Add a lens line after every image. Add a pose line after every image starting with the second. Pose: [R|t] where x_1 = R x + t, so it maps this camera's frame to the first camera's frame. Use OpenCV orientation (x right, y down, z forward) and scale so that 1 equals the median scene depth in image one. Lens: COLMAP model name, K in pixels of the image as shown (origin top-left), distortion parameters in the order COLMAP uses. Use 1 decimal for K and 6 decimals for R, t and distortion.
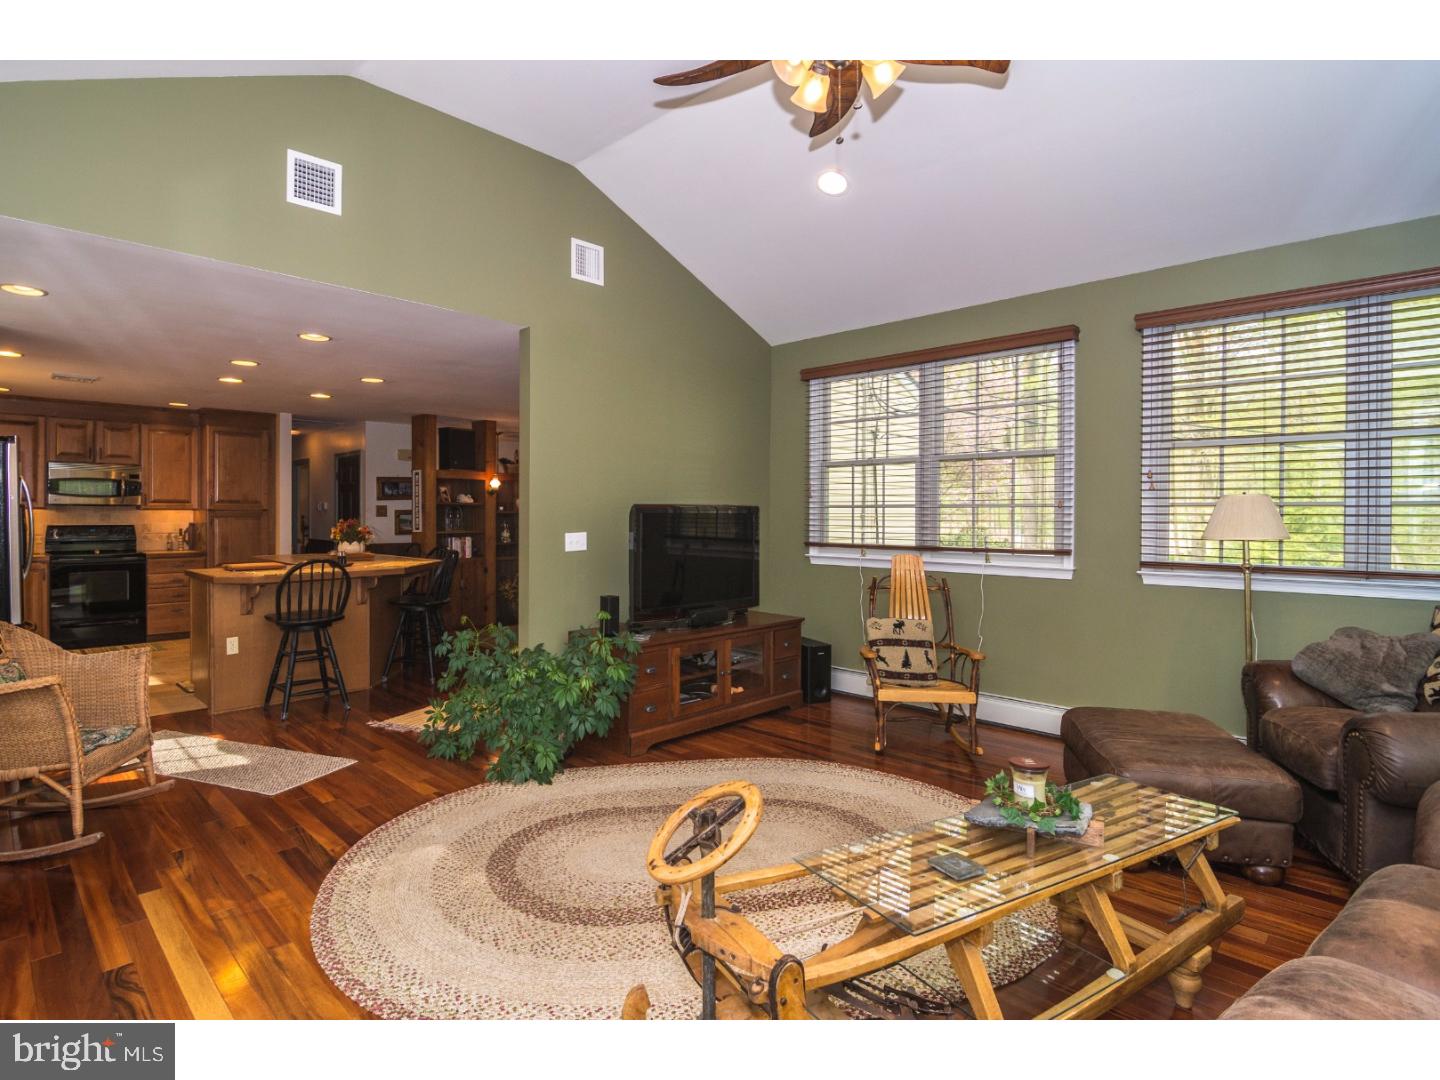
lens RADIAL K [[727.9, 0, 727.9], [0, 727.9, 553.2], [0, 0, 1]] dist [-0.000171, -0.014052]
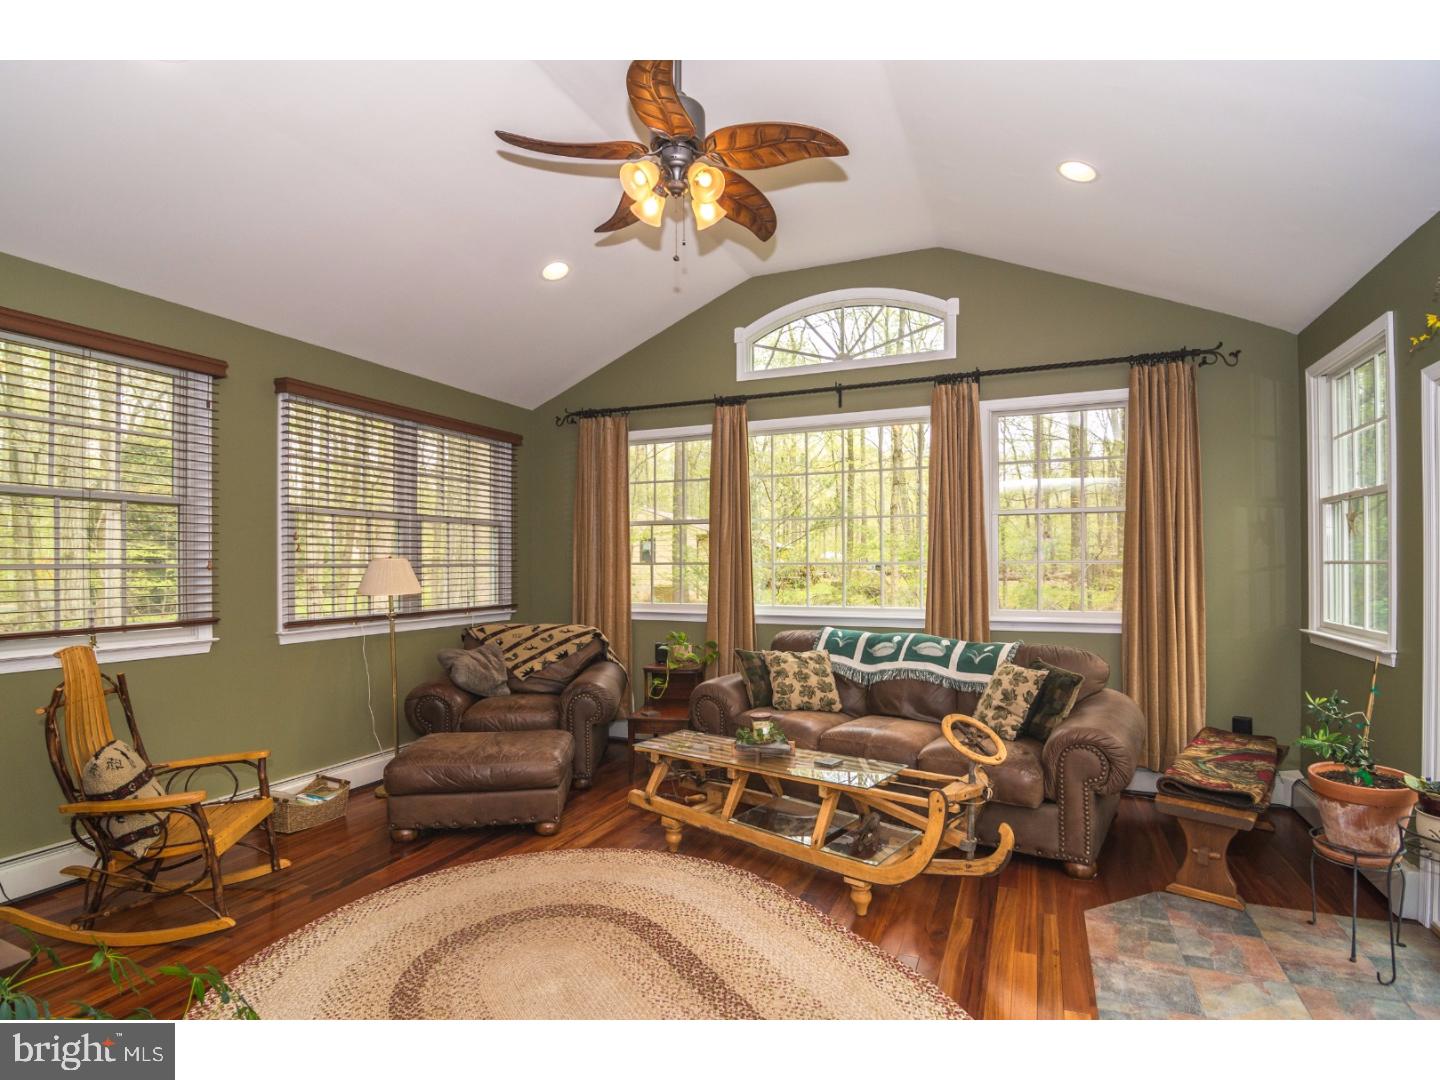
lens RADIAL K [[727.9, 0, 727.9], [0, 727.9, 553.2], [0, 0, 1]] dist [-0.000171, -0.014052]
pose [[-0.345274, 0.010678, 0.938441, -0.588963], [0.053541, 0.998531, 0.008338, -0.059816], [-0.936973, 0.053124, -0.345338, 0.778790]]
